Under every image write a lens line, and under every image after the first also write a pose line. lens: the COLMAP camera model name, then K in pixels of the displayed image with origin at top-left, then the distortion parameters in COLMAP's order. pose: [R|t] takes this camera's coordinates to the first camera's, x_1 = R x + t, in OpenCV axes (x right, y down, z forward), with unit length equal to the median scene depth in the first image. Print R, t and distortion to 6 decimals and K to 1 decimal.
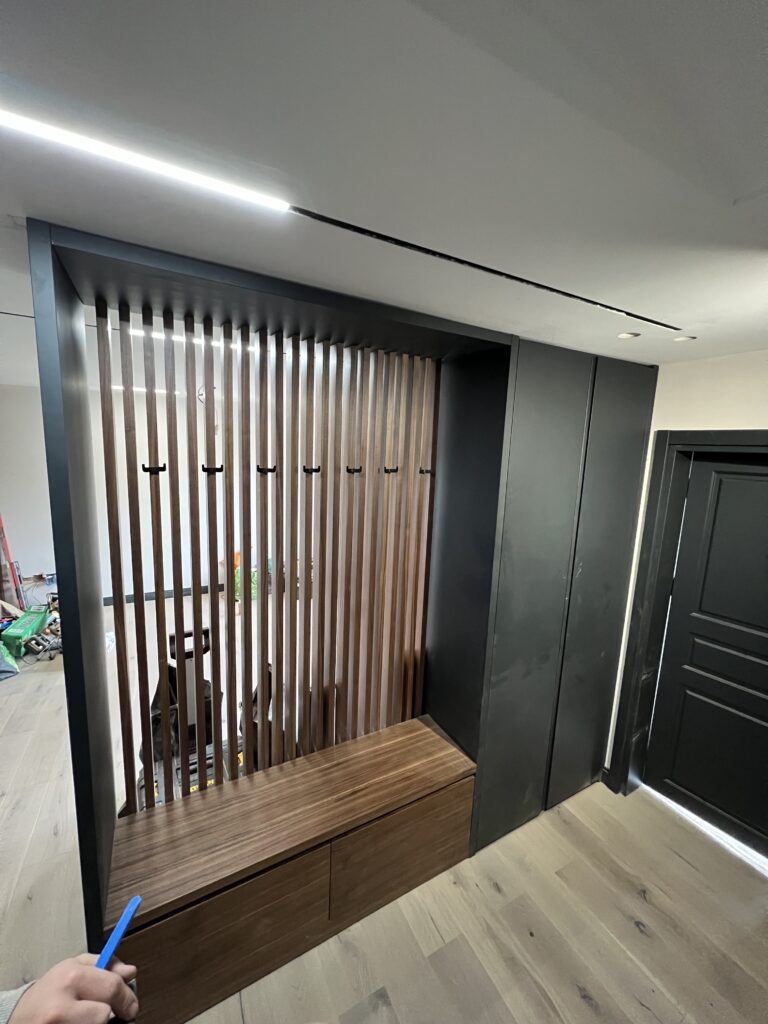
lens RADIAL K [[404.7, 0, 379.2], [0, 404.7, 517.2], [0, 0, 1]] dist [0.001649, -0.000876]
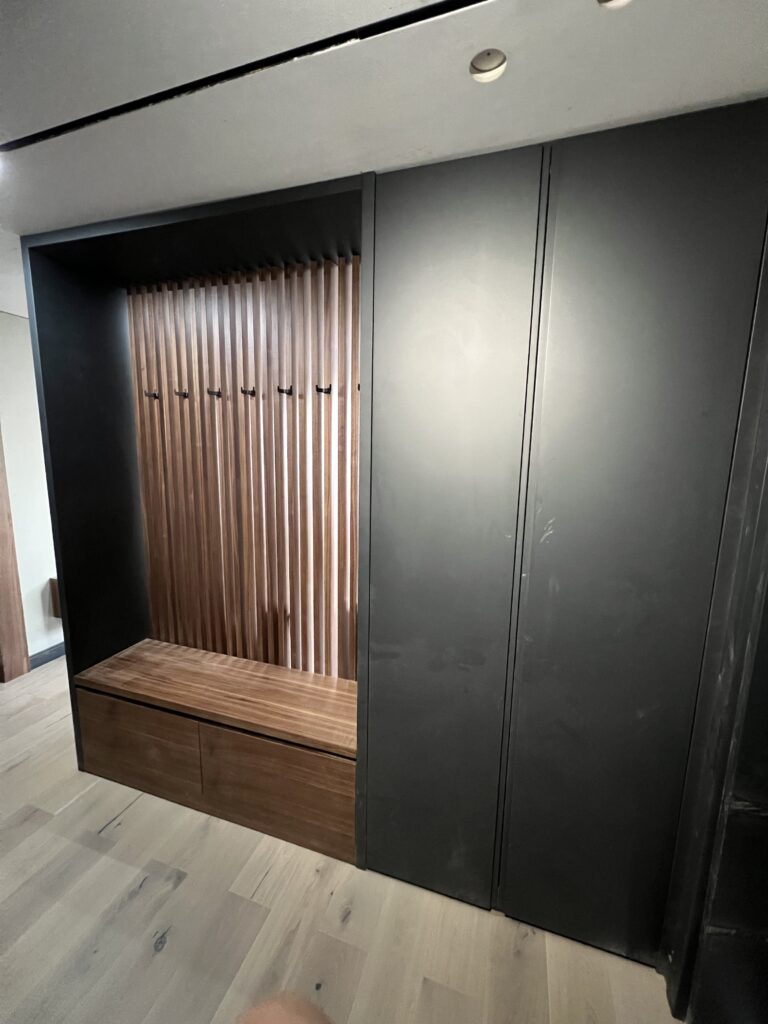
lens RADIAL K [[404.7, 0, 382.4], [0, 404.7, 511.8], [0, 0, 1]] dist [0.001649, -0.000876]
pose [[0.689017, 0.095528, -0.718422, 0.825960], [-0.113020, 0.993310, 0.023686, 0.128945], [0.715879, 0.064876, 0.695204, 0.470509]]
